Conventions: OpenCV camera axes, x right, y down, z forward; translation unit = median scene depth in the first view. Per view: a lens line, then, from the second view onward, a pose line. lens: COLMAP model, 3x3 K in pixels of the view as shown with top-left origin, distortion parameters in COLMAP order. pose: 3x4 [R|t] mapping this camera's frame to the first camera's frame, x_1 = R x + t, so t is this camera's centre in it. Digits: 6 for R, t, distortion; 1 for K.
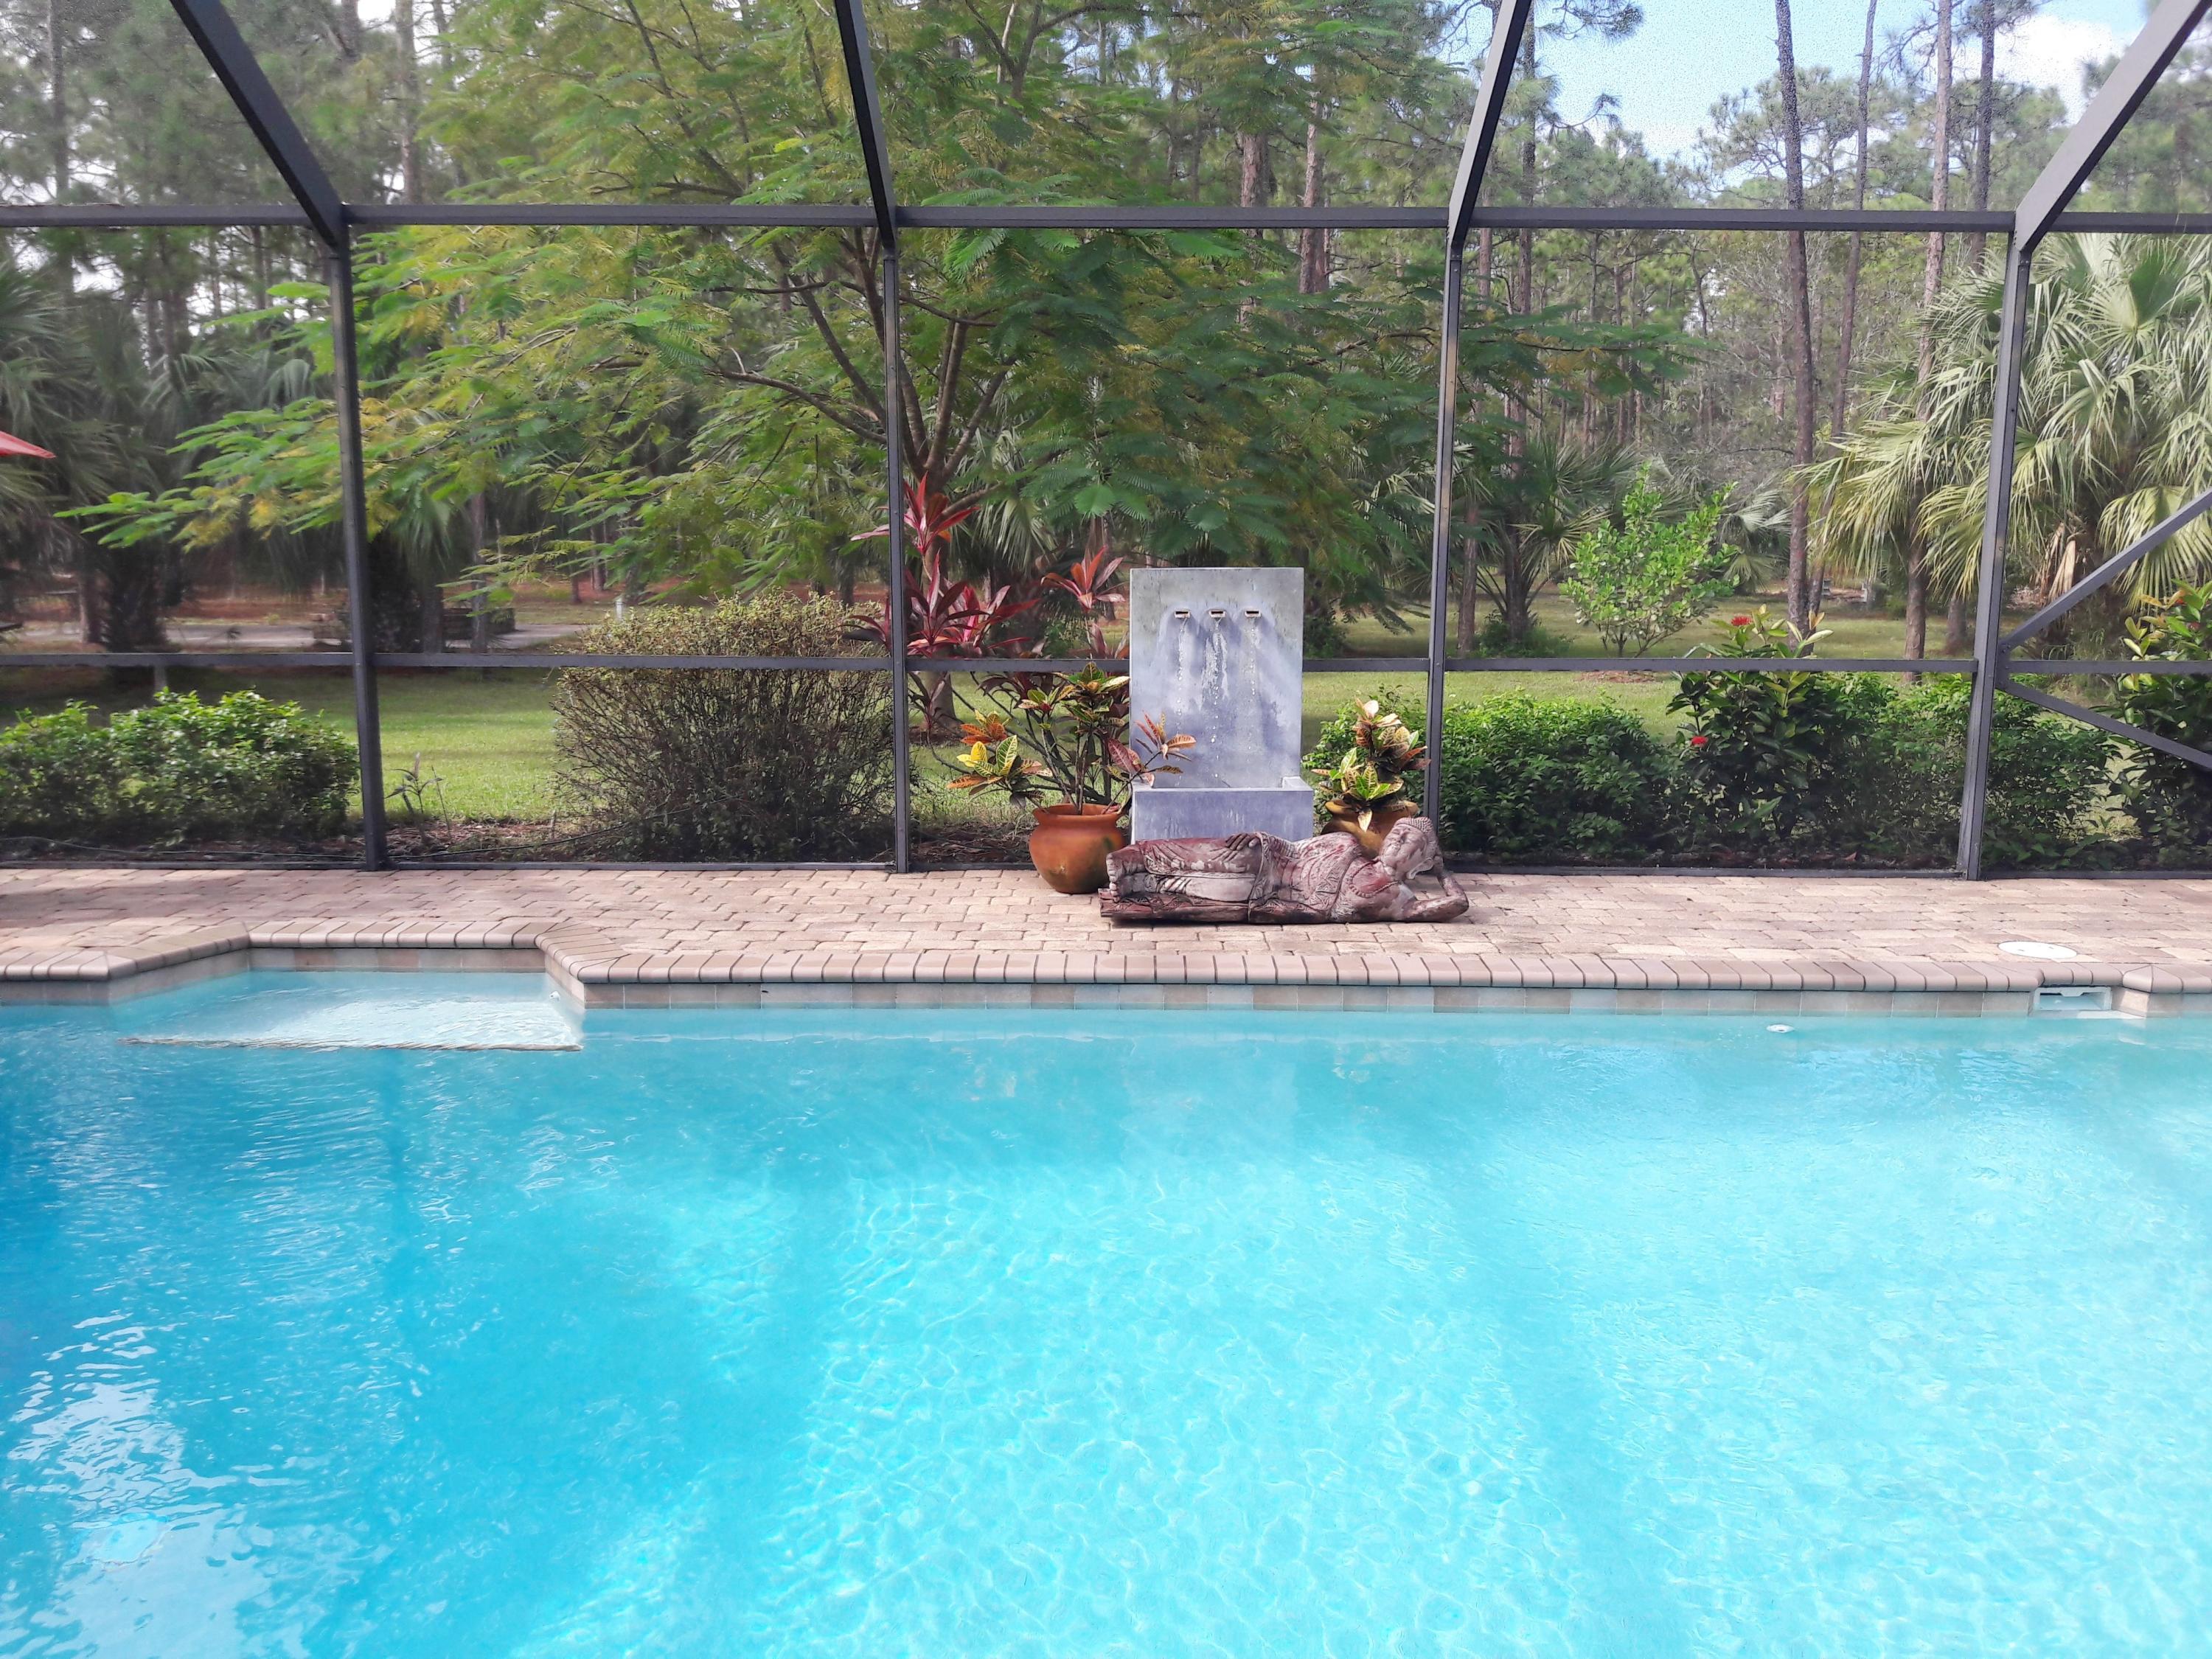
lens RADIAL K [[1810.4, 0, 1106.5], [0, 1810.4, 815.8], [0, 0, 1]] dist [0.058708, -0.126823]
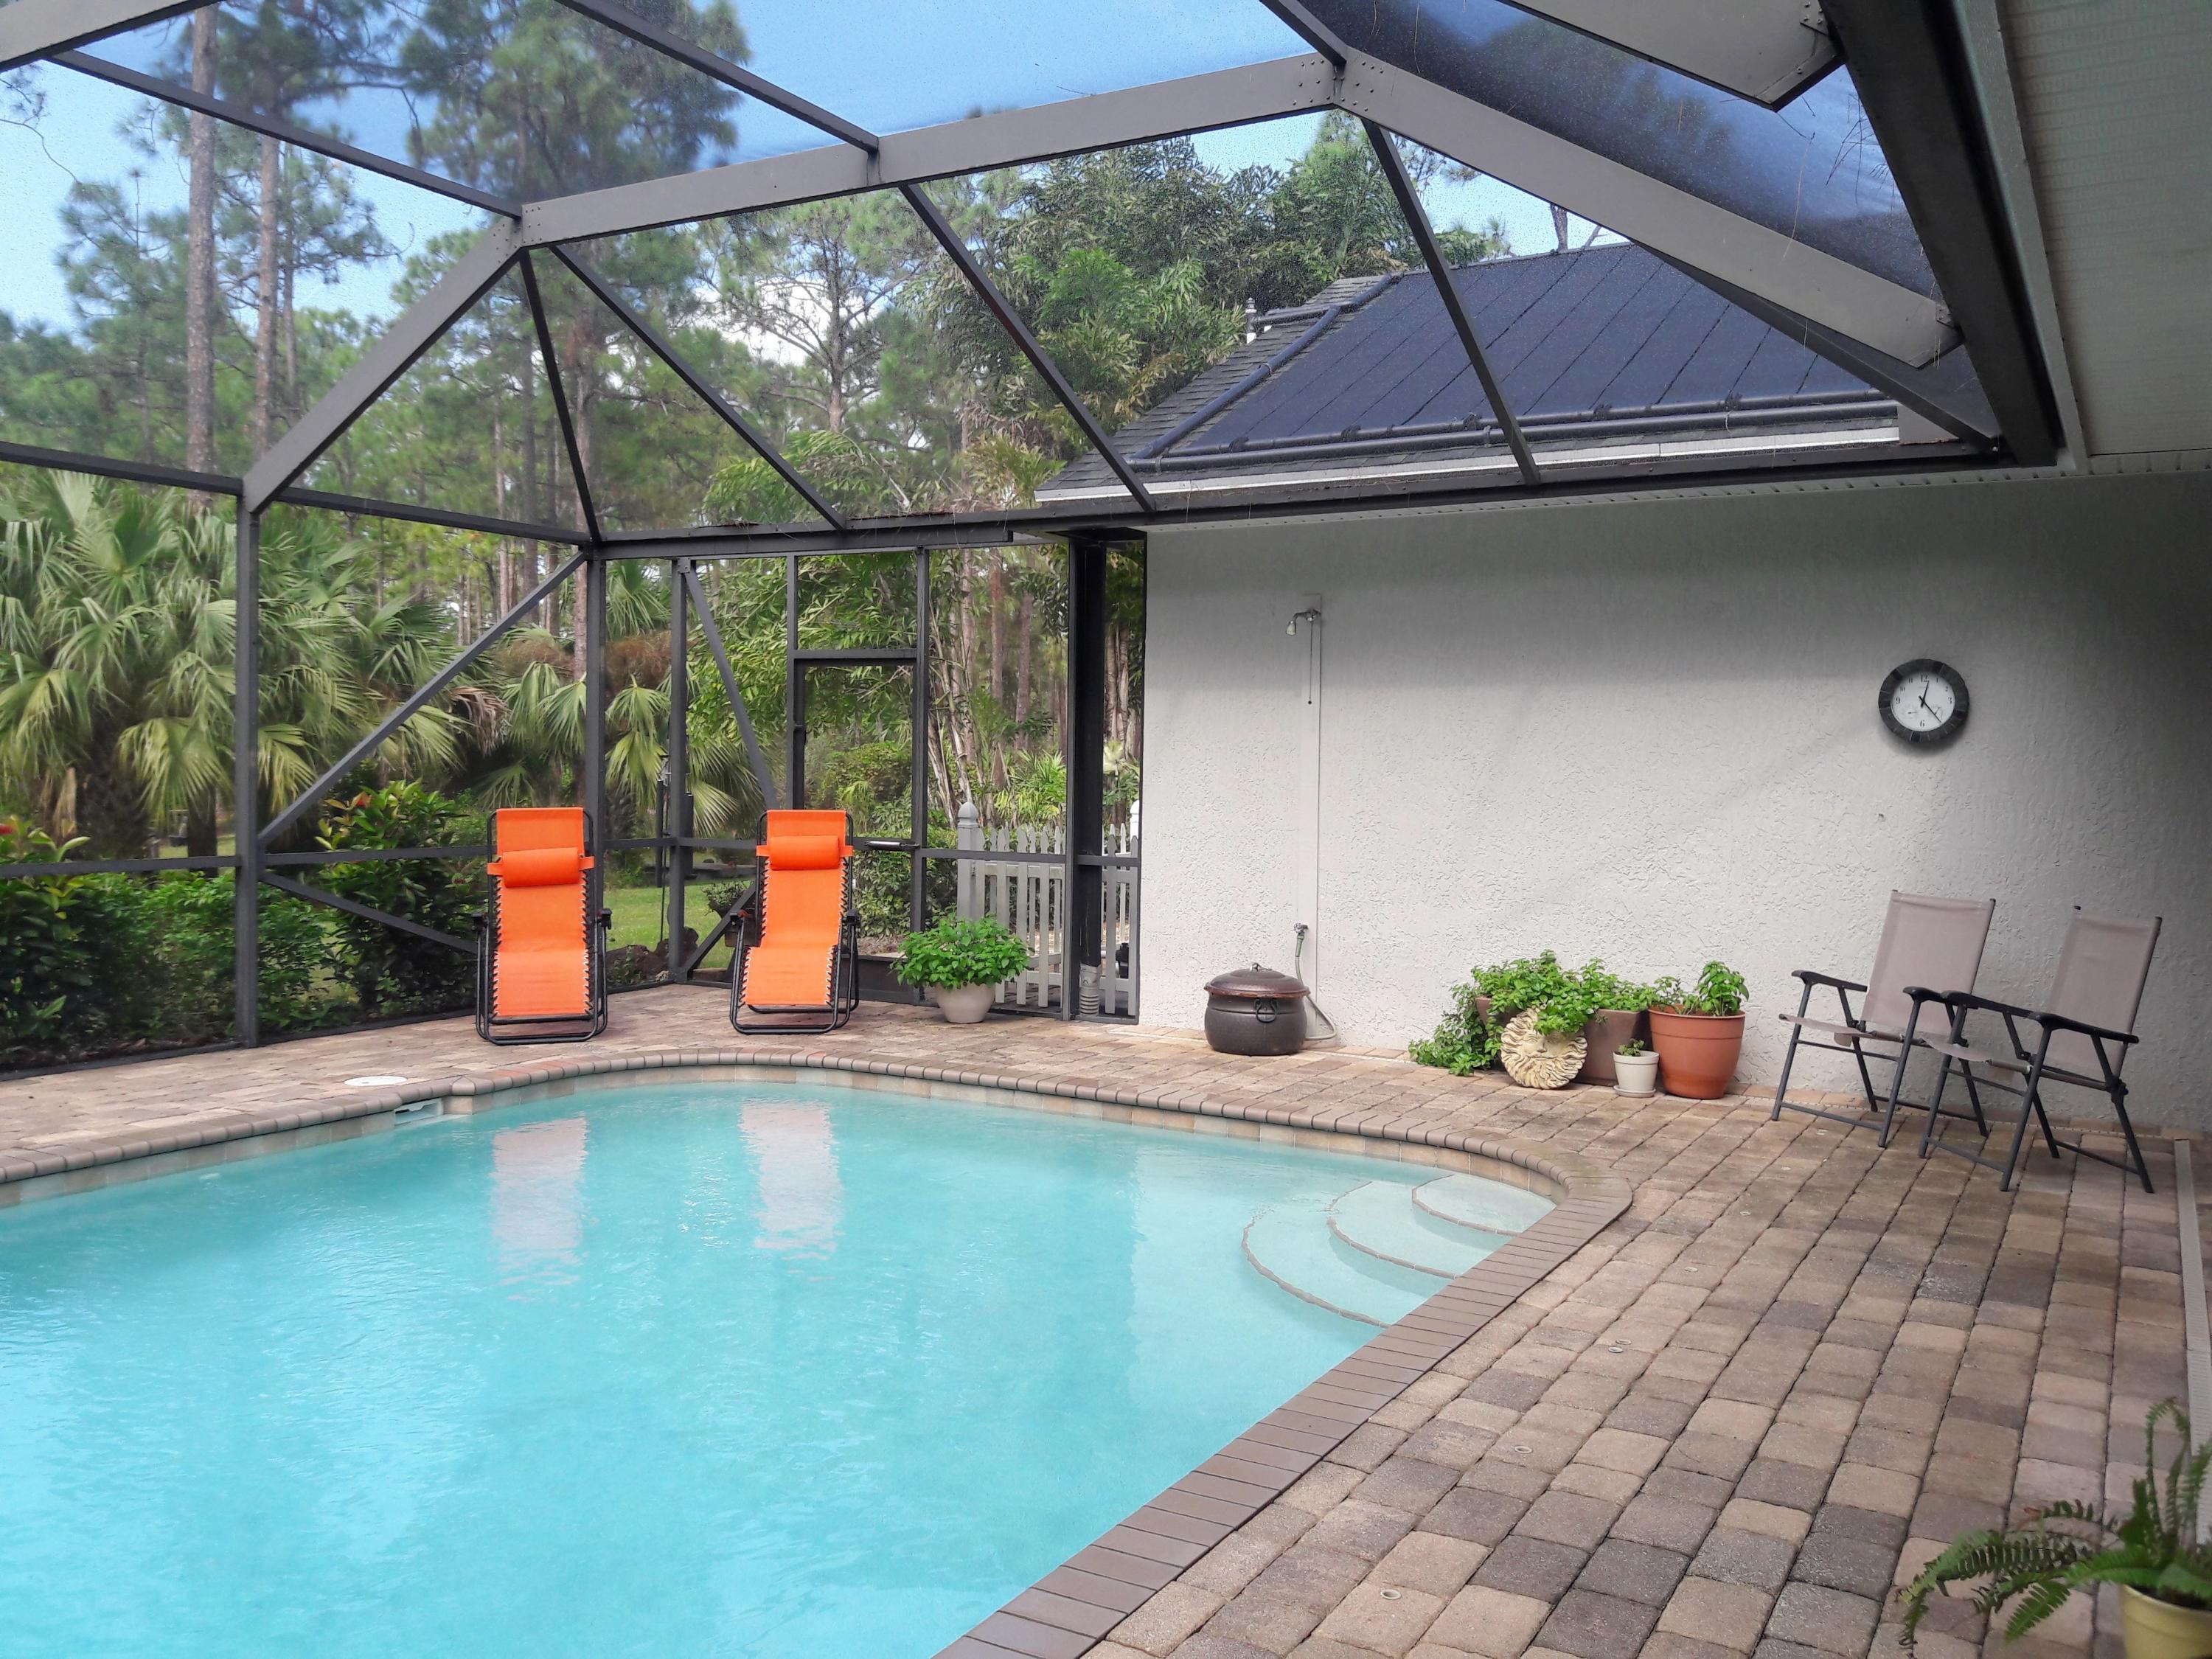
lens RADIAL K [[1810.4, 0, 1090.8], [0, 1810.4, 828.6], [0, 0, 1]] dist [0.058708, -0.126823]
pose [[0.495083, -0.026436, 0.868443, -0.229817], [0.131204, 0.990349, -0.044650, 0.017473], [-0.858882, 0.136049, 0.493773, -0.029058]]
